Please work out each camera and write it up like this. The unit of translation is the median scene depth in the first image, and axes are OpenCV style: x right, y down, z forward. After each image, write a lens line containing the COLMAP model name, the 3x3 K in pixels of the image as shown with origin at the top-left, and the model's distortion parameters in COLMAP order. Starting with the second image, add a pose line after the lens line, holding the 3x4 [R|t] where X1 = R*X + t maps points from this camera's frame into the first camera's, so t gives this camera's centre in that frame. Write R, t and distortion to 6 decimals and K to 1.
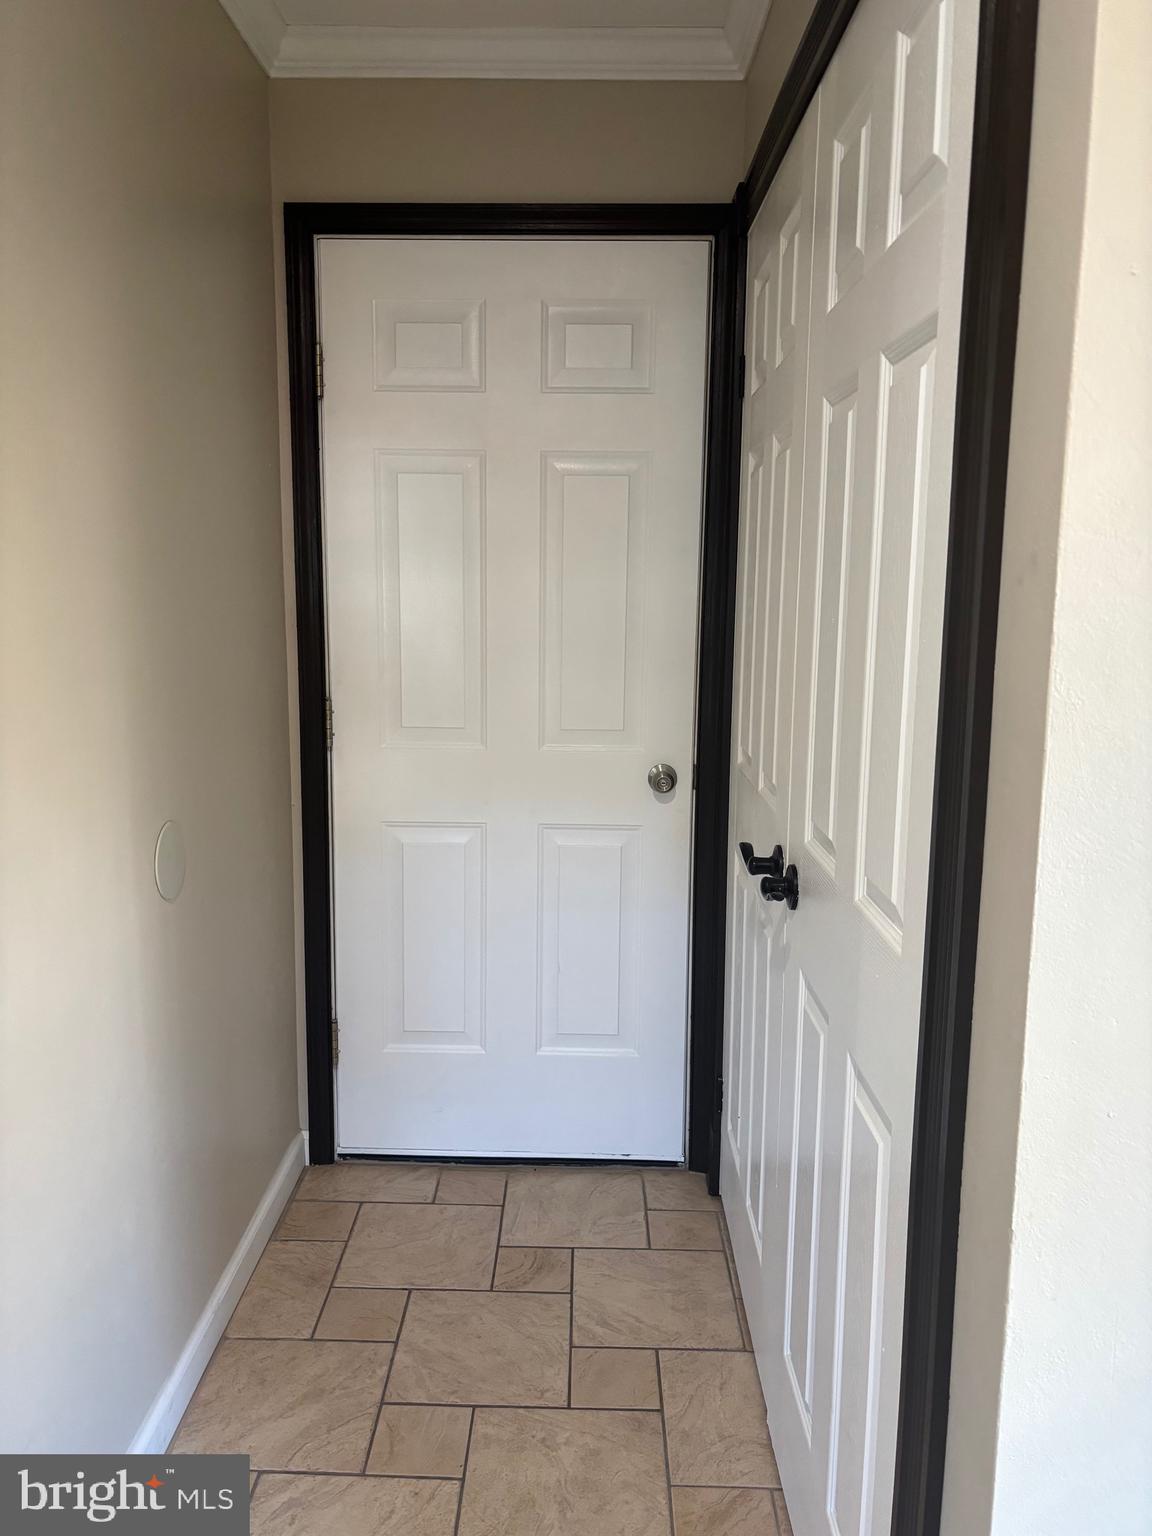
lens RADIAL K [[1162.4, 0, 576.0], [0, 1162.4, 768.0], [0, 0, 1]] dist [0.035272, 0.001158]
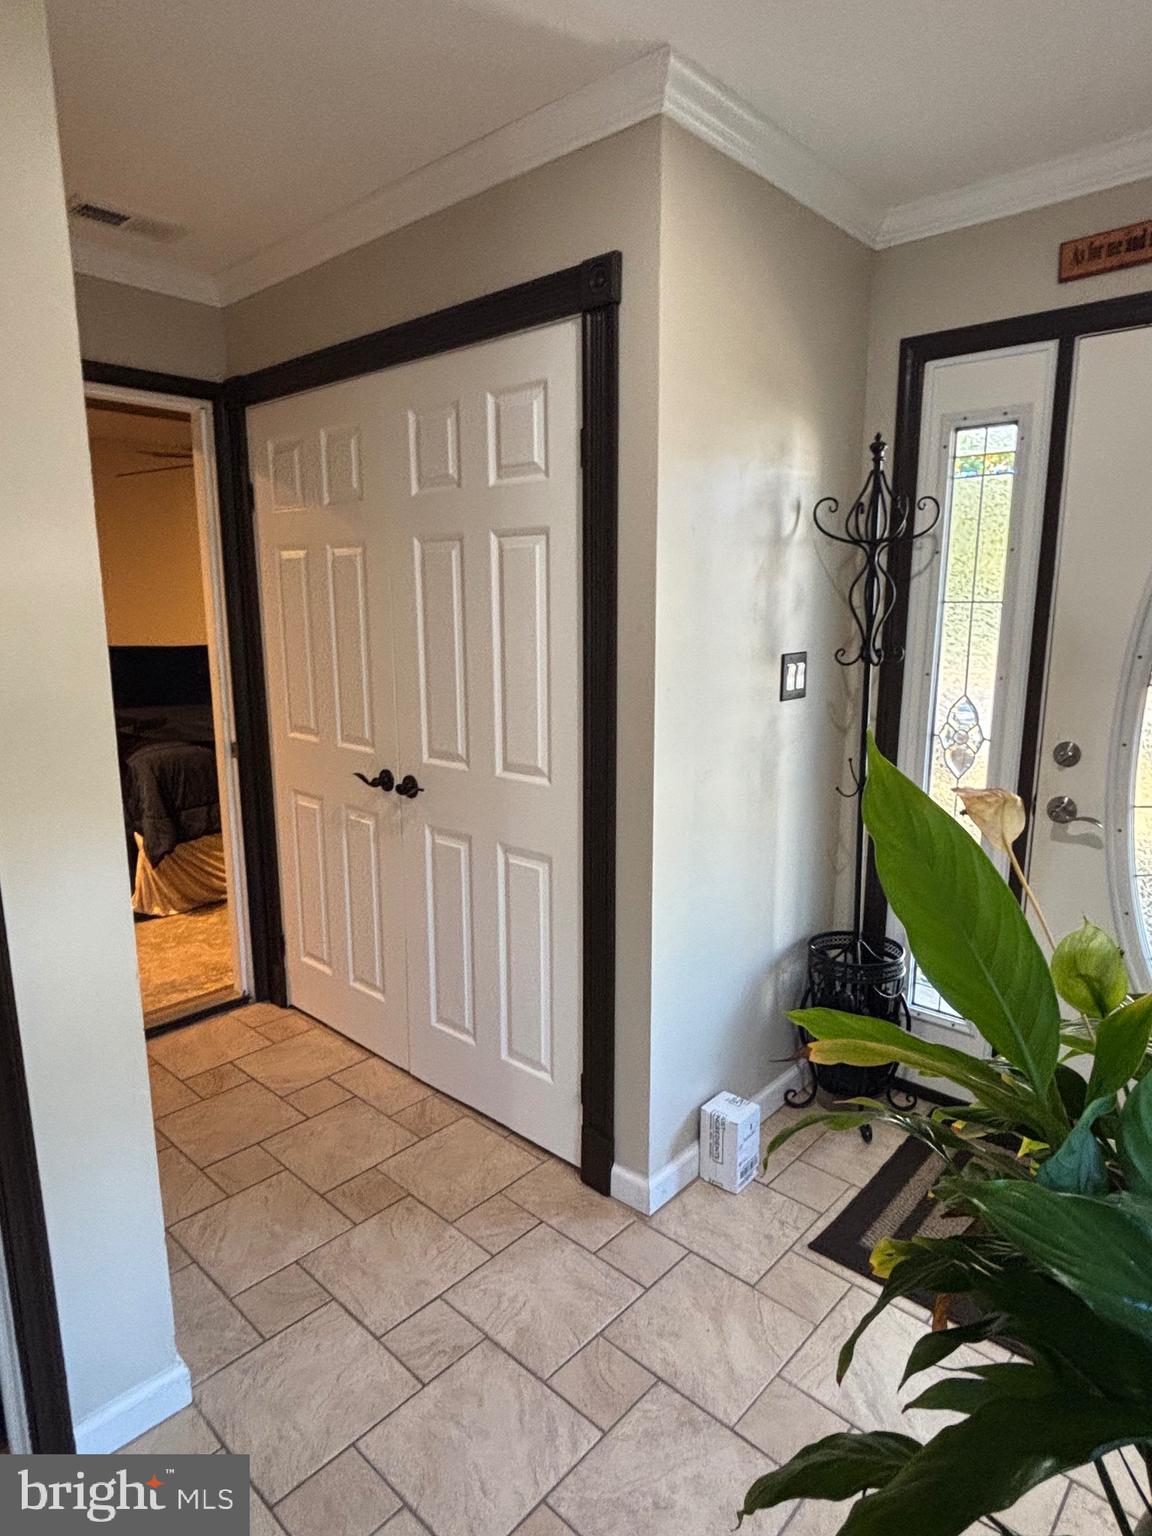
lens RADIAL K [[898.5, 0, 576.0], [0, 898.5, 768.0], [0, 0, 1]] dist [0.003227, 0.000347]
pose [[0.659934, -0.159407, 0.734218, -0.633115], [0.132211, 0.986623, 0.095372, -0.030884], [-0.739599, 0.034133, 0.672181, -0.184752]]
